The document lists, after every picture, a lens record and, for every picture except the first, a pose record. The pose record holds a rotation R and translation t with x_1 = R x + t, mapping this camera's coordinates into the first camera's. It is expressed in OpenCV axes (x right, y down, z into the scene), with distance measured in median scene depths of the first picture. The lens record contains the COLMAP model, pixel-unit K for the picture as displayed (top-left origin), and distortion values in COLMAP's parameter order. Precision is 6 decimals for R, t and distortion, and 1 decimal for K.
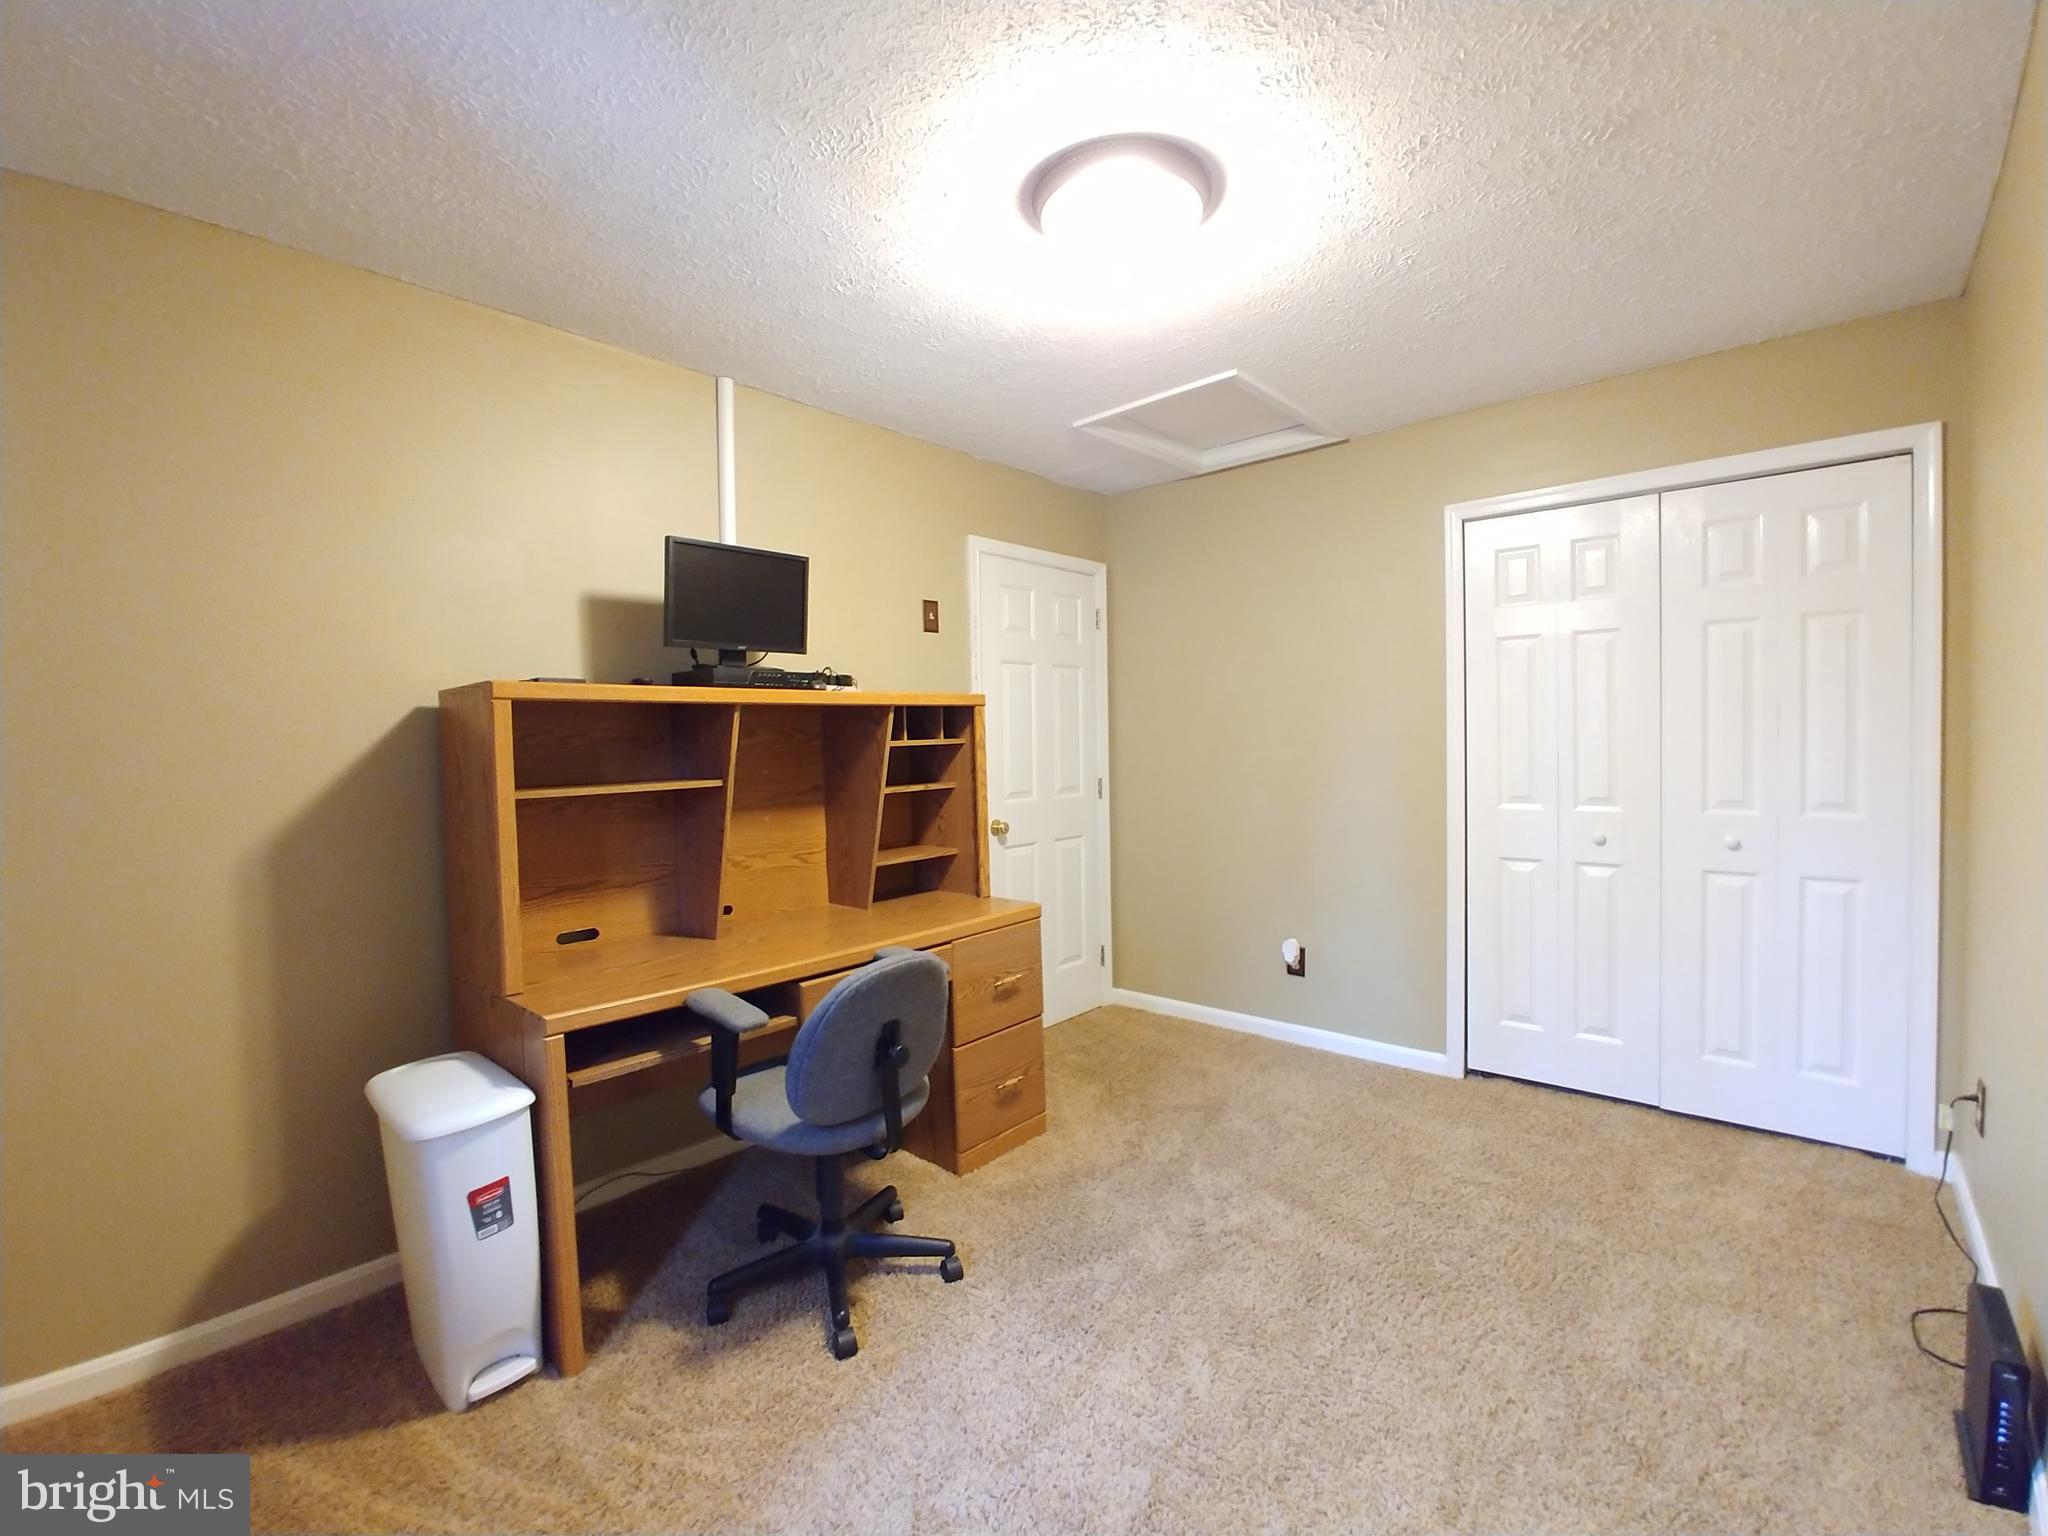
lens RADIAL K [[890.1, 0, 1030.8], [0, 890.1, 767.5], [0, 0, 1]] dist [-0.031192, 0.005664]
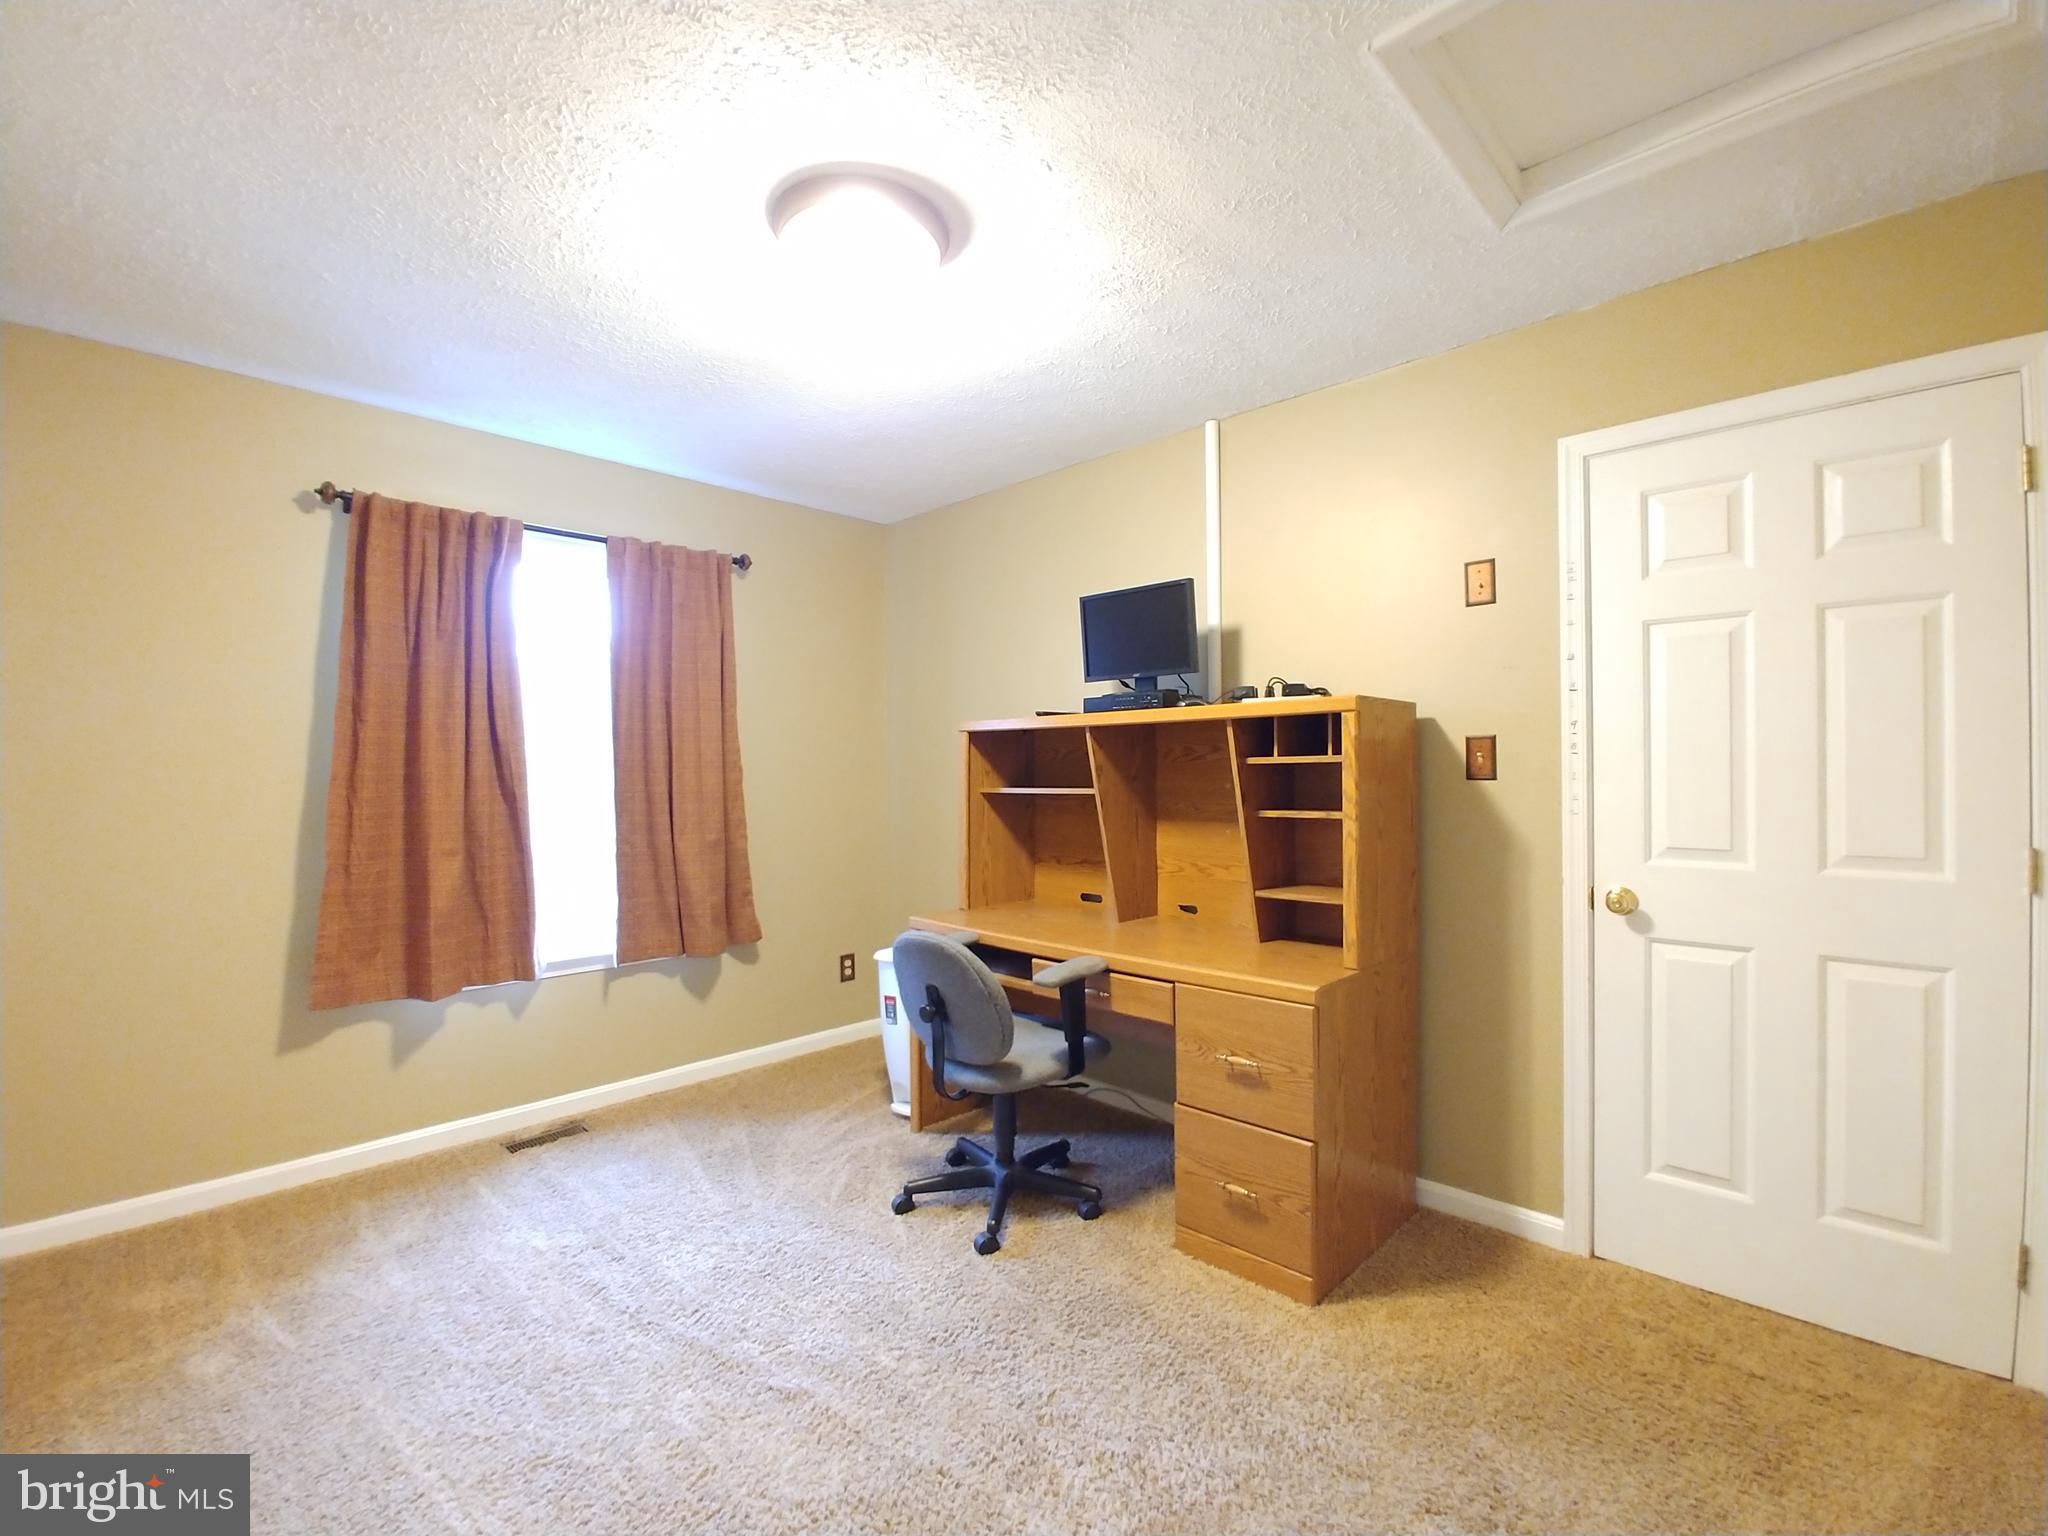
lens RADIAL K [[890.1, 0, 1030.8], [0, 890.1, 767.5], [0, 0, 1]] dist [-0.031192, 0.005664]
pose [[-0.018902, 0.026245, -0.999477, 0.788794], [-0.030202, 0.999184, 0.026808, -0.037073], [0.999365, 0.030693, -0.018094, 0.854792]]
